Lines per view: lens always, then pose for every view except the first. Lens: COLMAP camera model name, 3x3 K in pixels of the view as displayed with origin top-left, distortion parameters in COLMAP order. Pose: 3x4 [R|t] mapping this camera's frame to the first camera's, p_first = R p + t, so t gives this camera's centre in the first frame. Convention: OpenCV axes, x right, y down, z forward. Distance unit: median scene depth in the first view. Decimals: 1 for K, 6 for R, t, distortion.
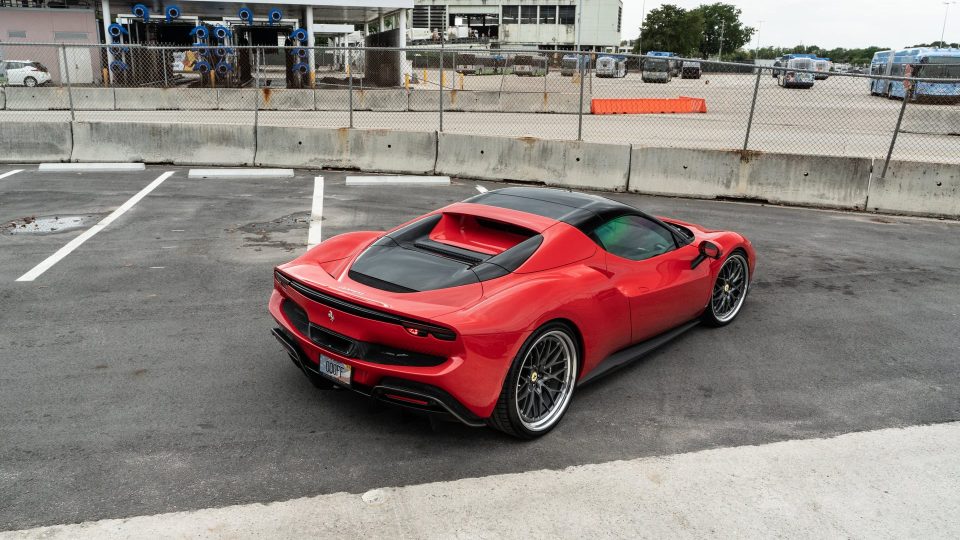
lens RADIAL K [[760.9, 0, 474.8], [0, 760.9, 270.0], [0, 0, 1]] dist [-0.010276, 0.017942]
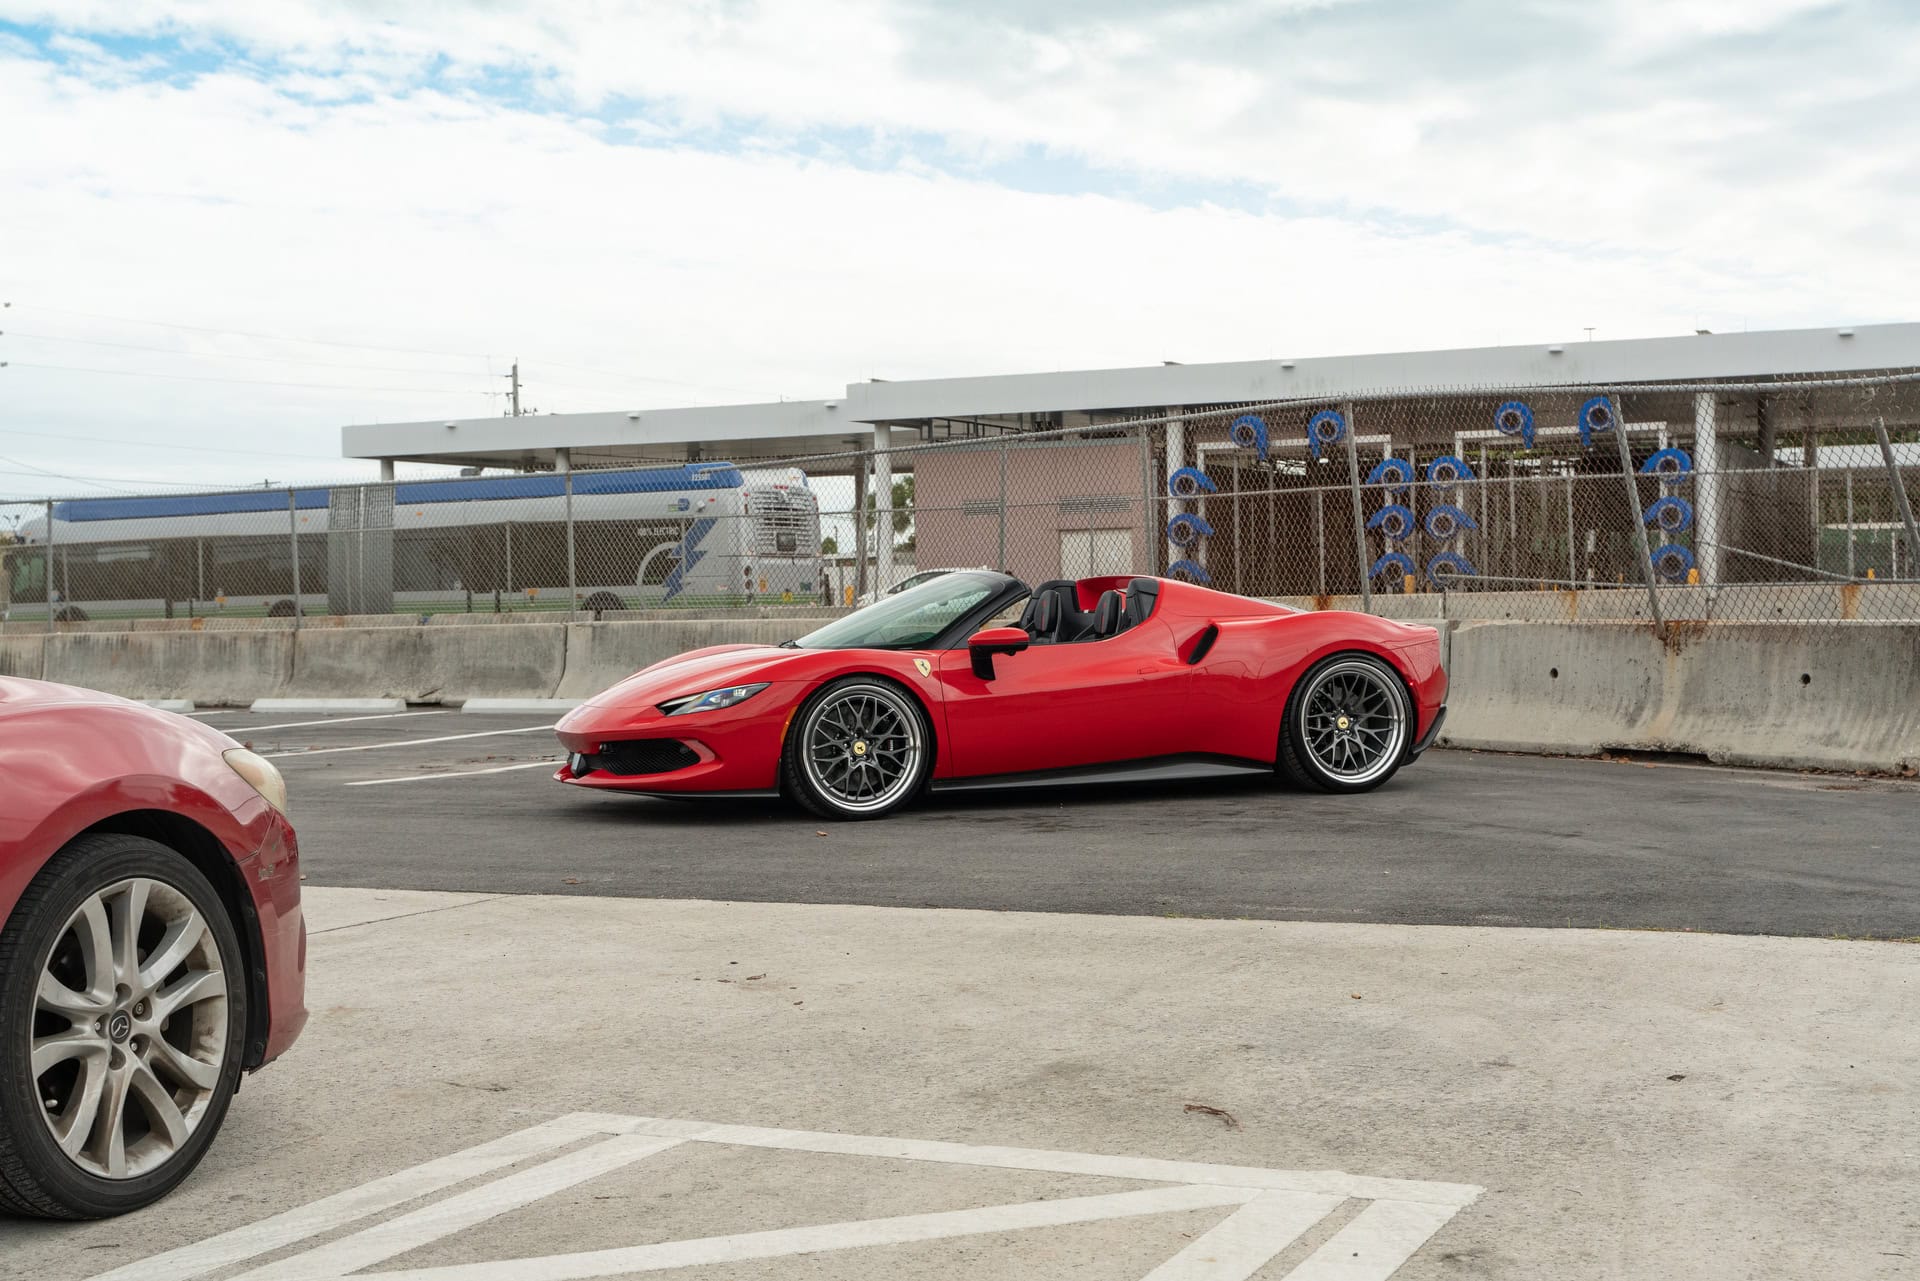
lens RADIAL K [[2586.1, 0, 963.3], [0, 2586.1, 635.1], [0, 0, 1]] dist [0.028372, 0.000000]
pose [[0.785941, -0.022586, -0.617889, 0.716971], [-0.134276, 0.969248, -0.206225, 0.123528], [0.603546, 0.245048, 0.758738, -0.107202]]
